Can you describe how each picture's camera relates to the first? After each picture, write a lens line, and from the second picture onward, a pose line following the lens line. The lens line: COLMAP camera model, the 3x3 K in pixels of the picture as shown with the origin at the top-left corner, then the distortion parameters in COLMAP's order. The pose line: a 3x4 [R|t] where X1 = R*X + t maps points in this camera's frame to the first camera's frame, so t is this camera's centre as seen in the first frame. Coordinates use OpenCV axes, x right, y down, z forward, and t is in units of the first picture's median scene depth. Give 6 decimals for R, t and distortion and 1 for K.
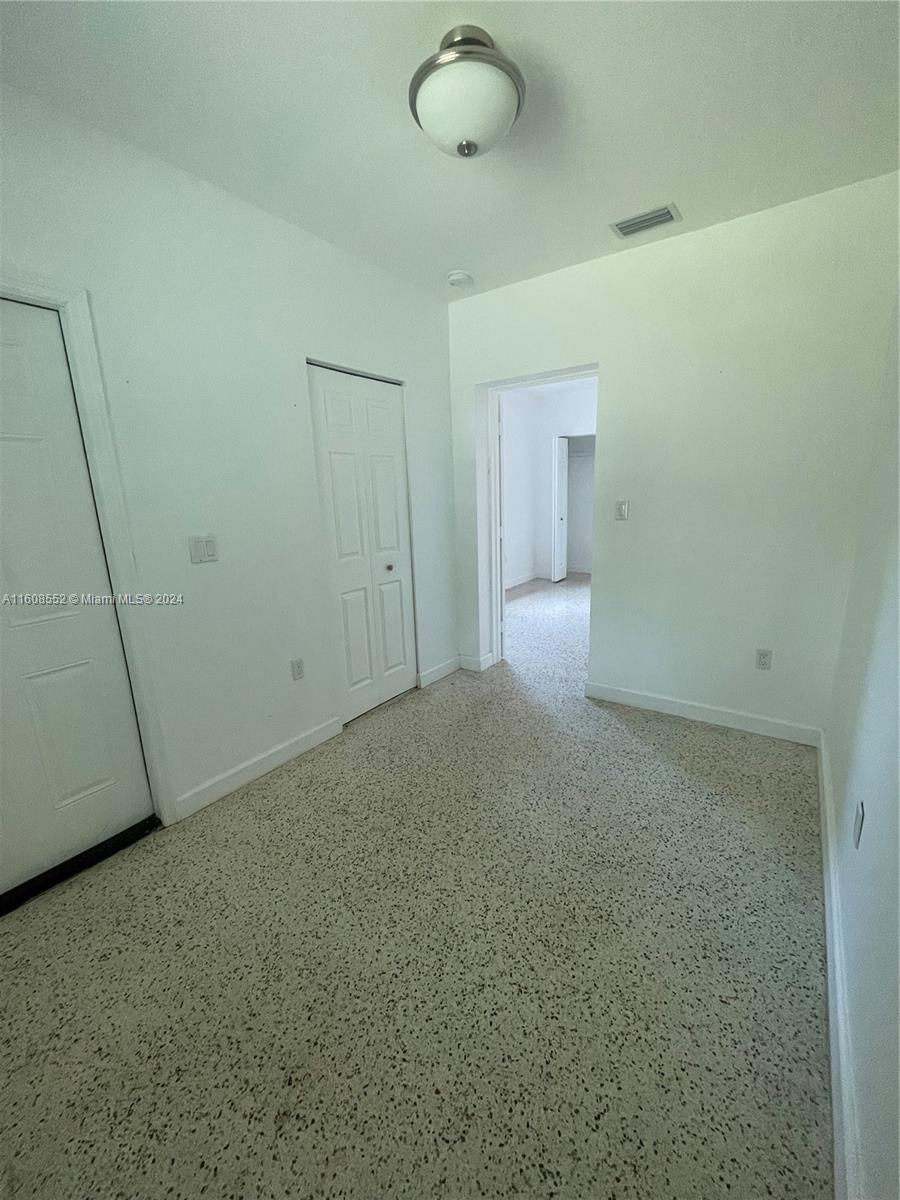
lens RADIAL K [[484.3, 0, 445.5], [0, 484.3, 599.7], [0, 0, 1]] dist [-0.001870, -0.000400]
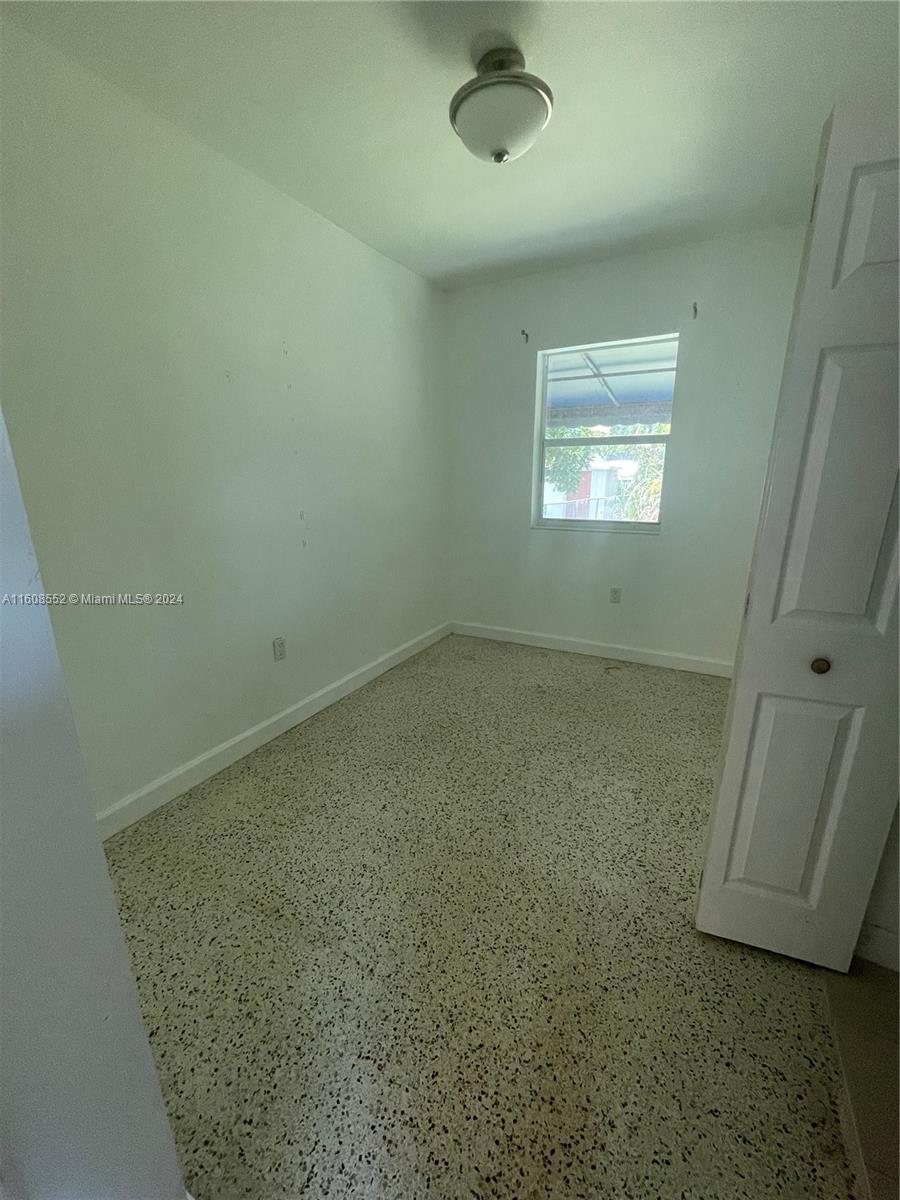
lens RADIAL K [[484.3, 0, 450.1], [0, 484.3, 595.8], [0, 0, 1]] dist [-0.001870, -0.000400]
pose [[-0.991044, 0.067630, -0.115142, 0.275695], [0.006631, 0.886122, 0.463405, -0.418804], [0.133370, 0.458491, -0.878634, 1.852179]]
